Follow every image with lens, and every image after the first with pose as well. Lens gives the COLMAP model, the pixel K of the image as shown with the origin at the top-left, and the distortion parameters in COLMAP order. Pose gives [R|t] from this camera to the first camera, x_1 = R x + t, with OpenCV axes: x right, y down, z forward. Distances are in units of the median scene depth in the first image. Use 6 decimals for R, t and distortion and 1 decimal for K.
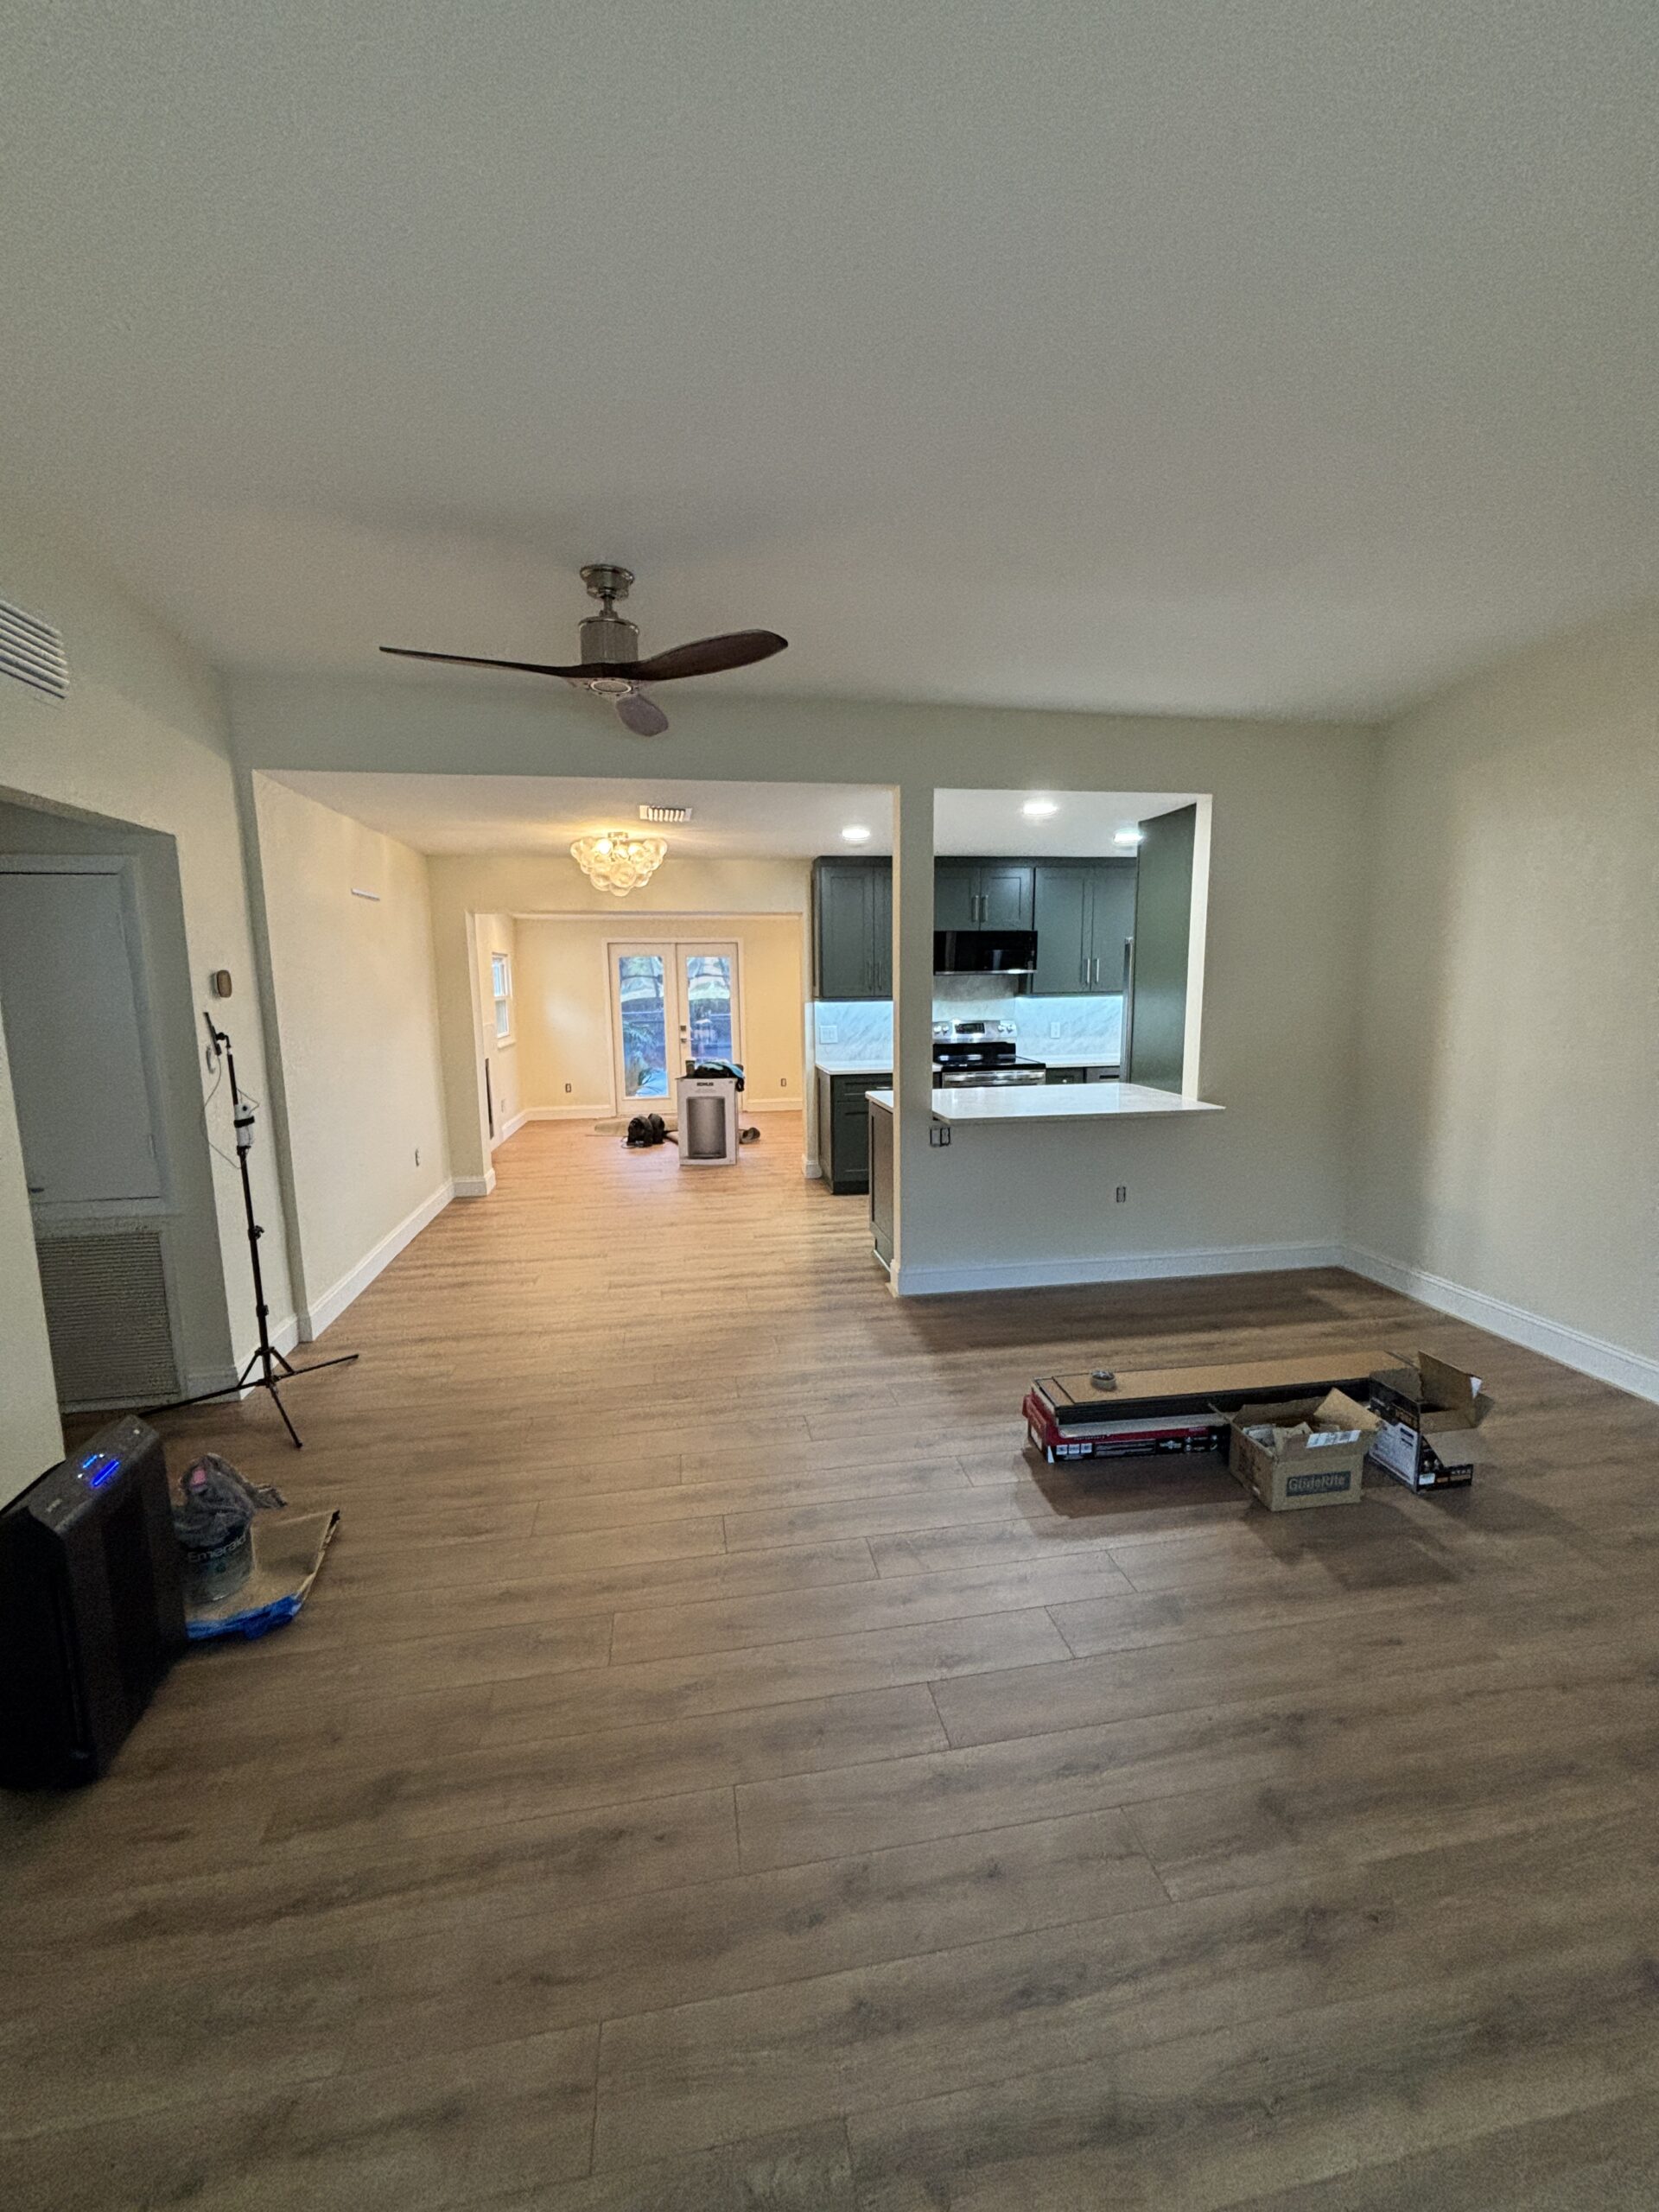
lens RADIAL K [[888.2, 0, 825.2], [0, 888.2, 1099.2], [0, 0, 1]] dist [0.001676, 0.000334]
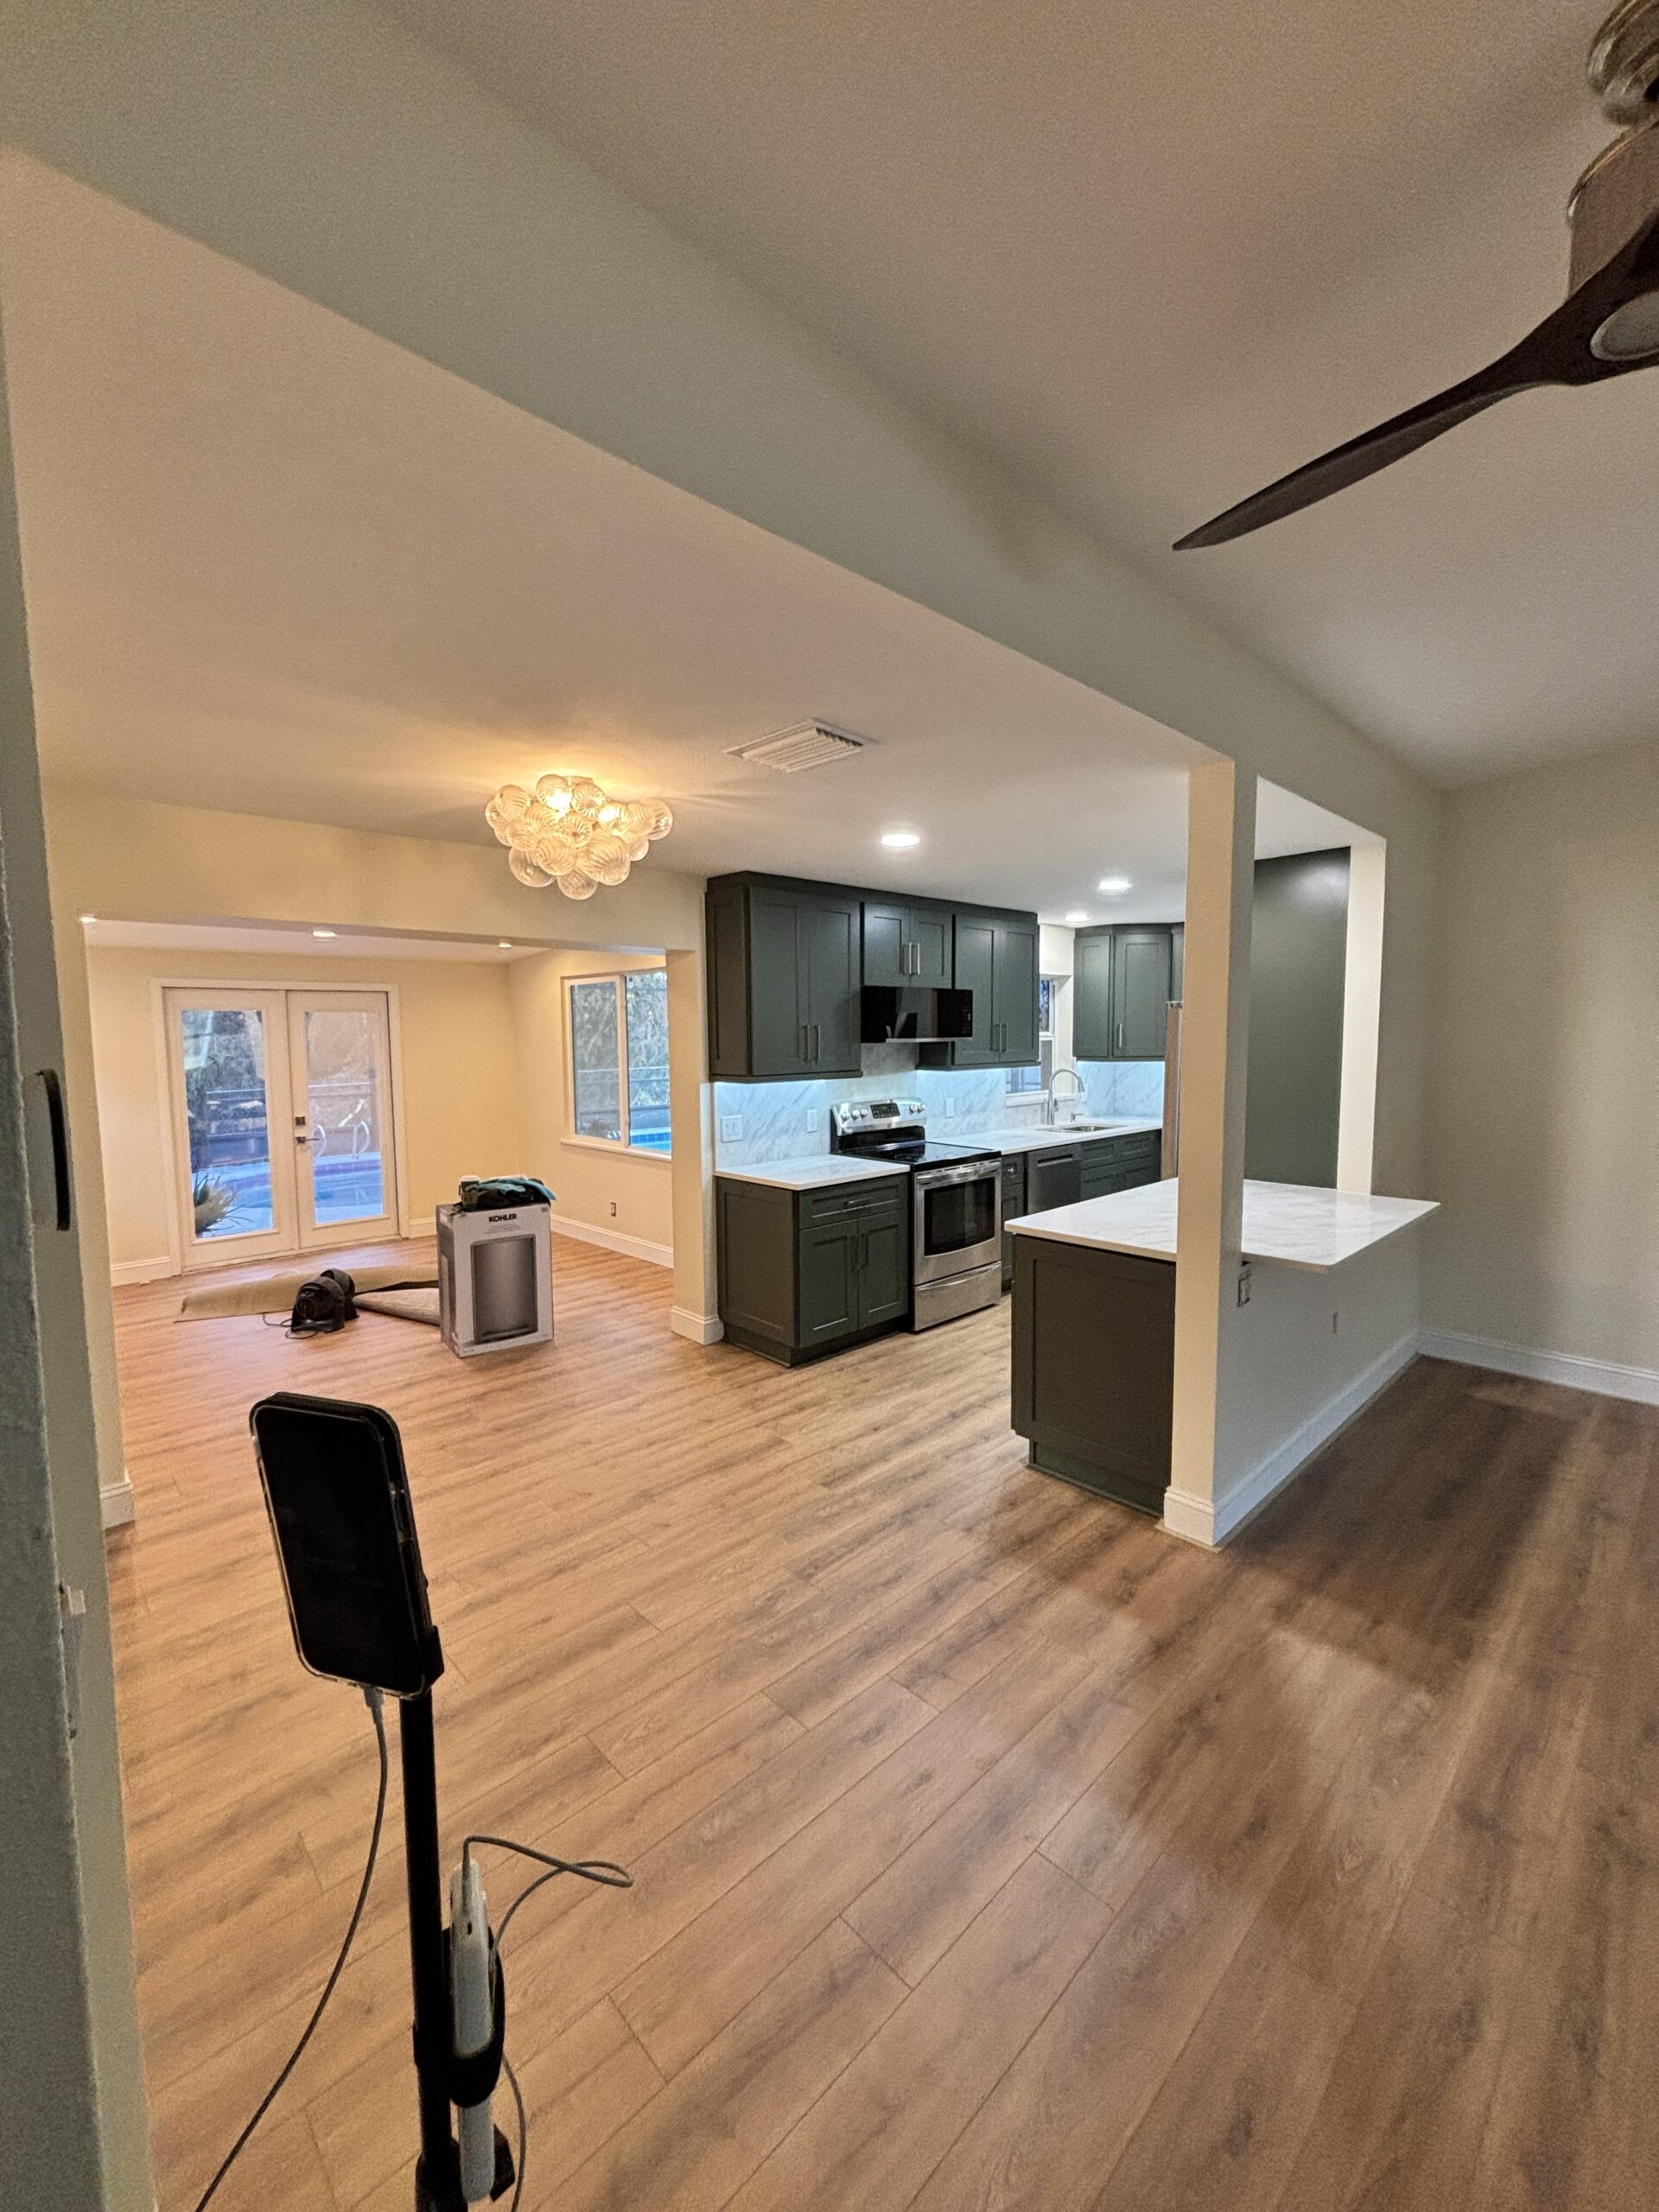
lens RADIAL K [[892.6, 0, 832.7], [0, 892.6, 1100.8], [0, 0, 1]] dist [0.001071, -0.000164]
pose [[0.823968, -0.037604, 0.565387, -0.324158], [0.074163, 0.996369, -0.041813, -0.060721], [-0.561761, 0.076383, 0.823766, 0.388506]]
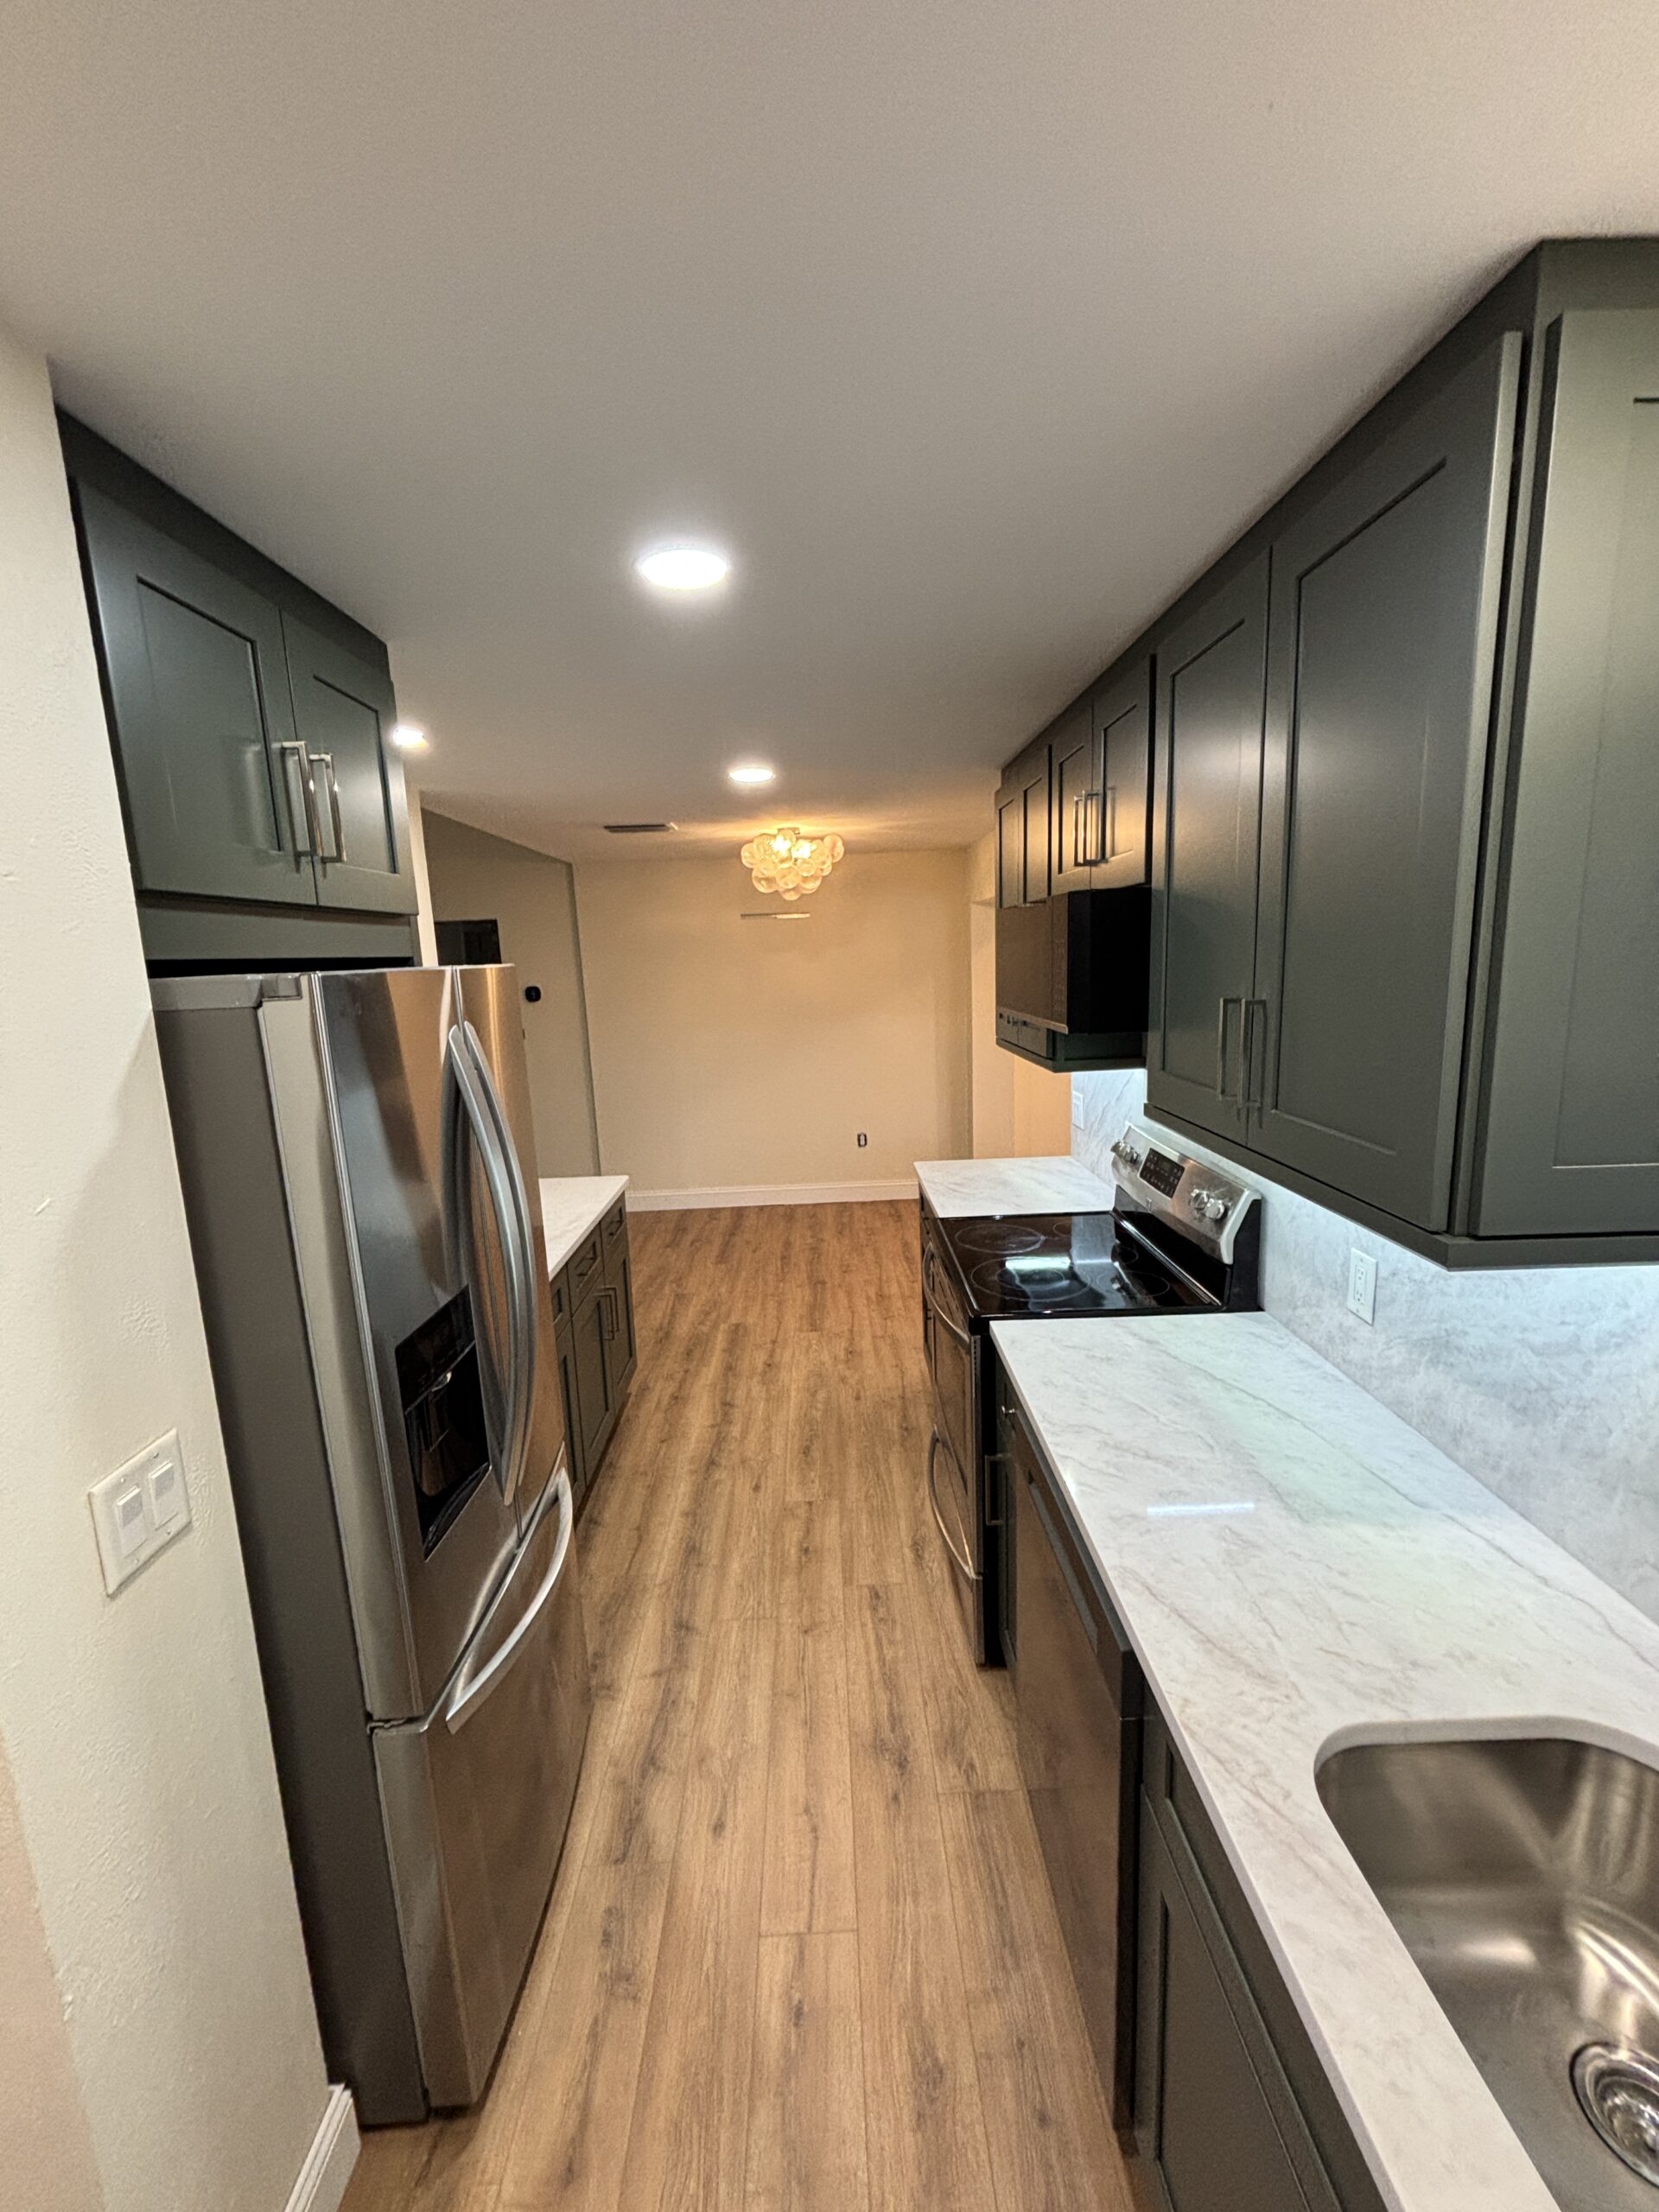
lens RADIAL K [[901.0, 0, 836.3], [0, 901.0, 1093.7], [0, 0, 1]] dist [-0.000015, -0.000027]
pose [[-0.146430, 0.173188, -0.973943, 0.534121], [-0.100424, 0.976866, 0.188806, -0.168256], [0.984110, 0.125454, -0.125650, 0.935424]]
